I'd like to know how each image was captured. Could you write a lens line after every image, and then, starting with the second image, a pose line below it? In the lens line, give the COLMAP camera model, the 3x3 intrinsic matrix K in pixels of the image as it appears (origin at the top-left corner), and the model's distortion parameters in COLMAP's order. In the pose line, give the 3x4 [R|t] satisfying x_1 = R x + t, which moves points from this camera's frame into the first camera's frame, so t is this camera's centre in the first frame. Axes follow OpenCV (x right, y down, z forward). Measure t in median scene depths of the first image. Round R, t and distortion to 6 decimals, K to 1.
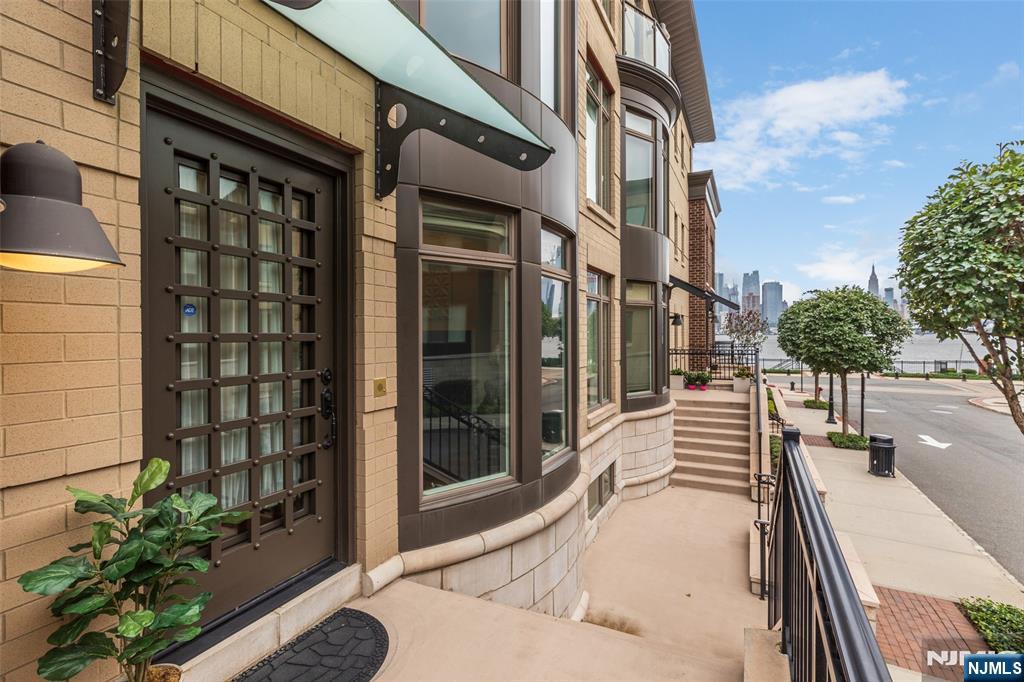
lens RADIAL K [[463.8, 0, 512.0], [0, 463.8, 341.0], [0, 0, 1]] dist [0.000470, 0.000243]
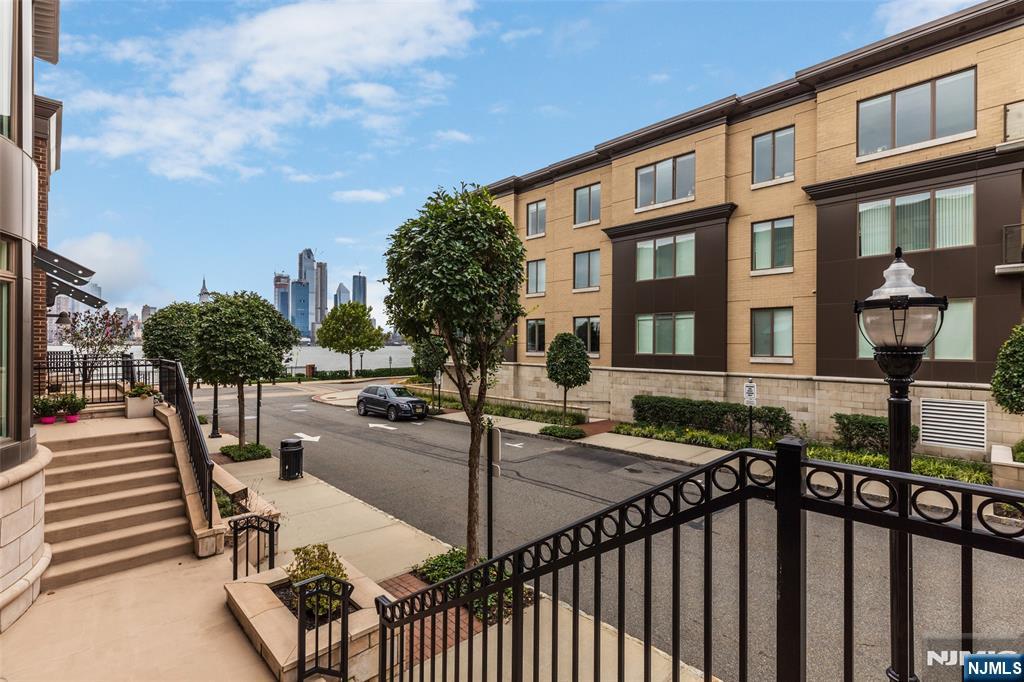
lens RADIAL K [[463.8, 0, 512.0], [0, 463.8, 341.0], [0, 0, 1]] dist [0.000470, 0.000243]
pose [[0.303997, 0.015520, 0.952546, -0.033259], [0.008949, 0.999777, -0.019145, 0.008750], [-0.952631, 0.014344, 0.303791, 0.203523]]
